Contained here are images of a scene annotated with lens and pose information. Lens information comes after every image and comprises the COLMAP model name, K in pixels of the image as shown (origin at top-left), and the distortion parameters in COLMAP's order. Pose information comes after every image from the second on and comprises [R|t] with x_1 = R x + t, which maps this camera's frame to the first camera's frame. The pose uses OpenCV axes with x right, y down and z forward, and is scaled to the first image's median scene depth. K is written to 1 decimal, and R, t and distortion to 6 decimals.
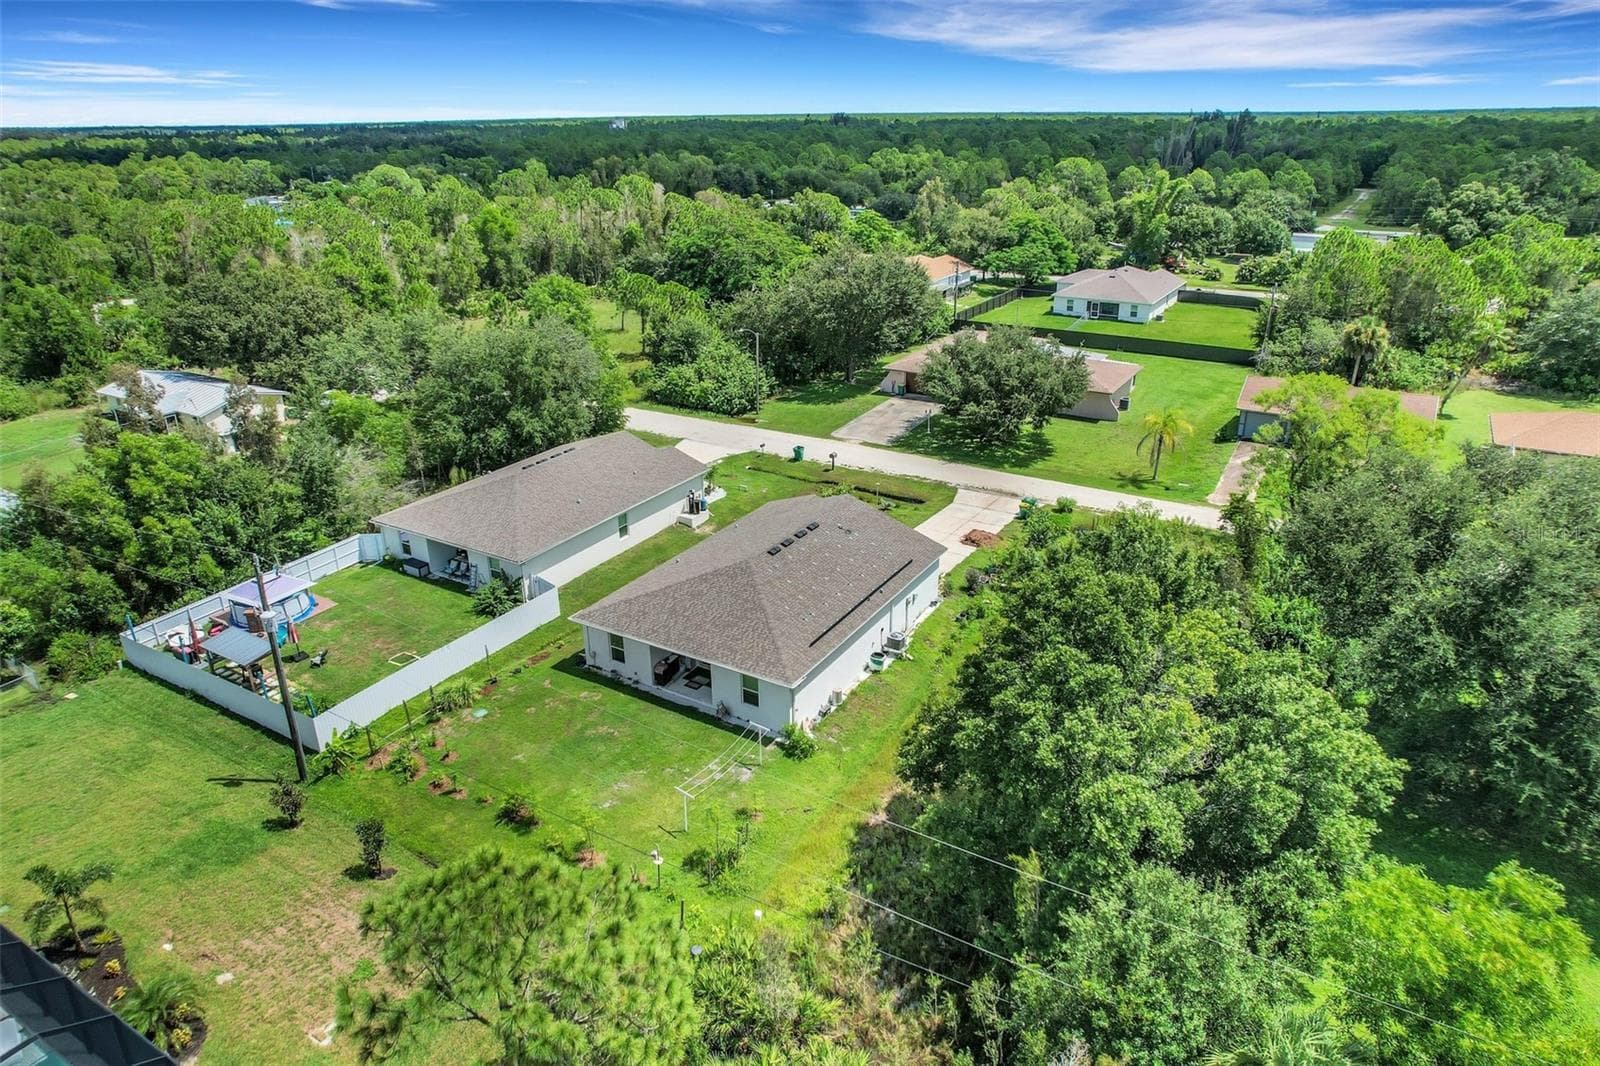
lens RADIAL K [[973.4, 0, 800.0], [0, 973.4, 533.0], [0, 0, 1]] dist [0.000197, -0.000665]
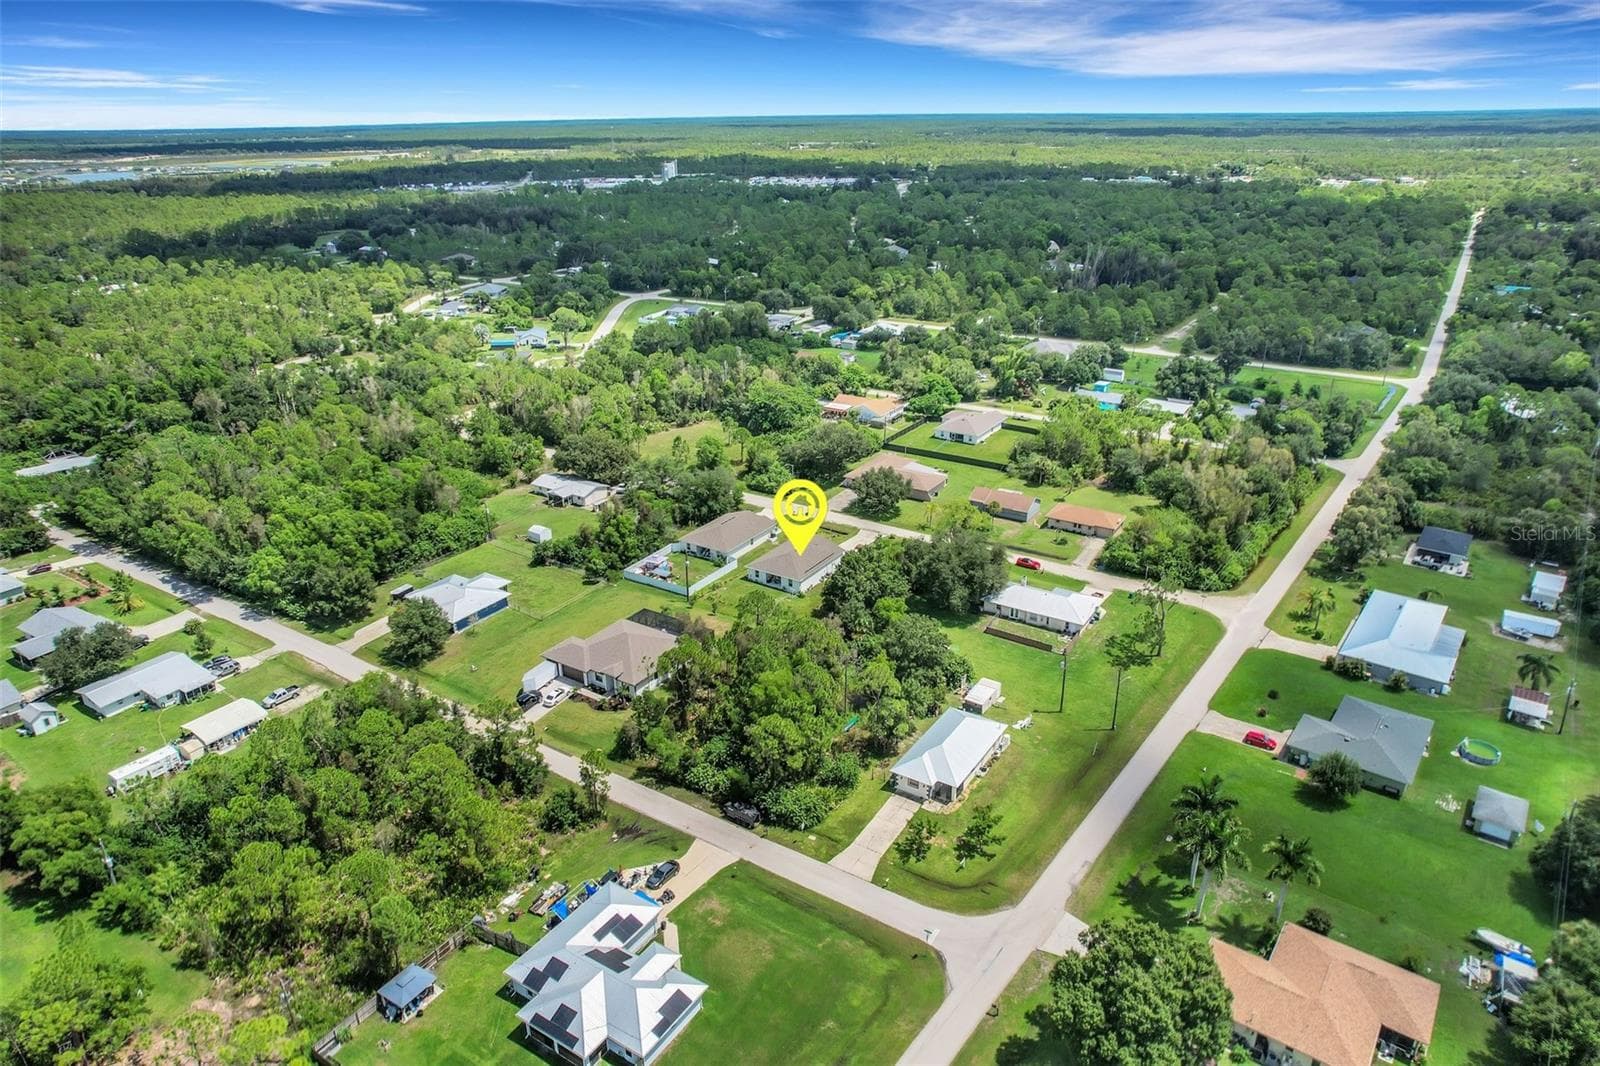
lens RADIAL K [[973.4, 0, 800.0], [0, 973.4, 533.0], [0, 0, 1]] dist [0.000197, -0.000665]
pose [[0.999394, 0.010754, -0.033093, 0.081440], [-0.010727, 0.999942, 0.001009, -0.037728], [0.033102, -0.000654, 0.999452, -2.050491]]
